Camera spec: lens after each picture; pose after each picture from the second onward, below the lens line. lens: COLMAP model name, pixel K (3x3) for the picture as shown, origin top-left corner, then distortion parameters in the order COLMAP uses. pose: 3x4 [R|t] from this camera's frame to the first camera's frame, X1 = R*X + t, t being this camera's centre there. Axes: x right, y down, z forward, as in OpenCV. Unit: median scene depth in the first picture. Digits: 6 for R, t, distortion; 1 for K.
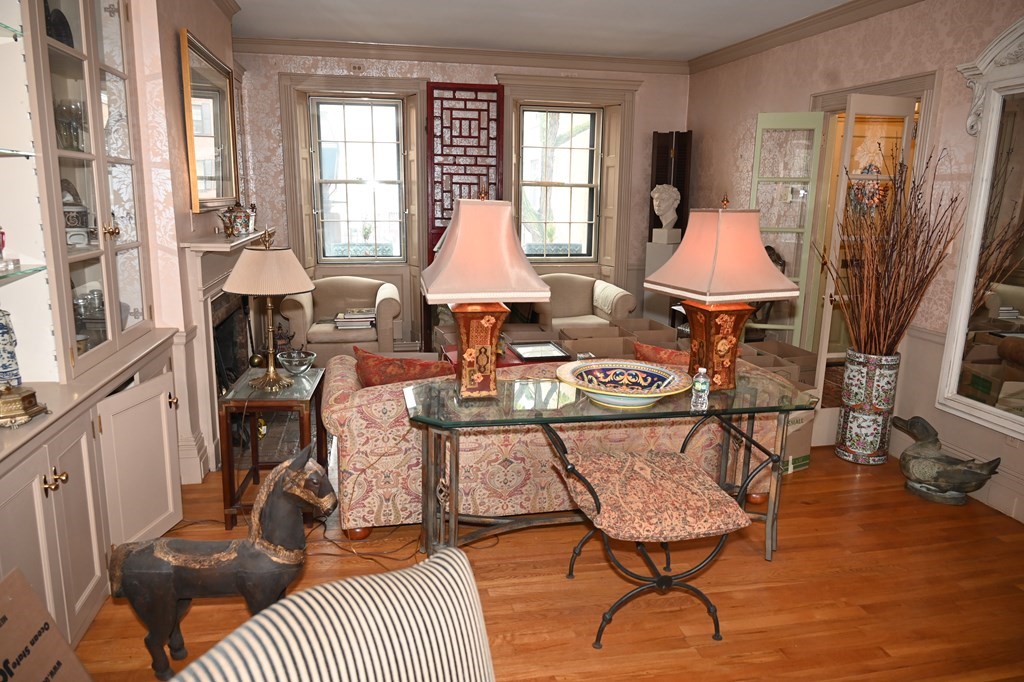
lens RADIAL K [[678.7, 0, 511.8], [0, 678.7, 335.6], [0, 0, 1]] dist [-0.004234, 0.001039]
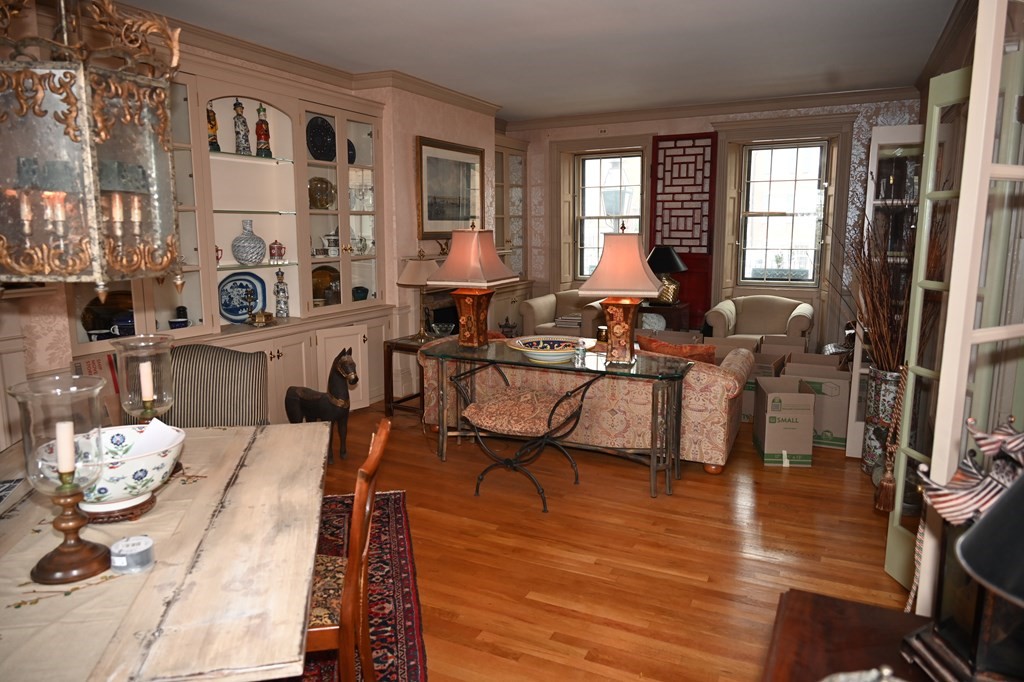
lens RADIAL K [[678.7, 0, 512.7], [0, 678.7, 337.0], [0, 0, 1]] dist [-0.004234, 0.001039]
pose [[0.785223, 0.079669, -0.614066, 0.456327], [-0.107613, 0.994156, -0.008625, 0.030063], [0.609790, 0.072854, 0.789207, -0.110410]]
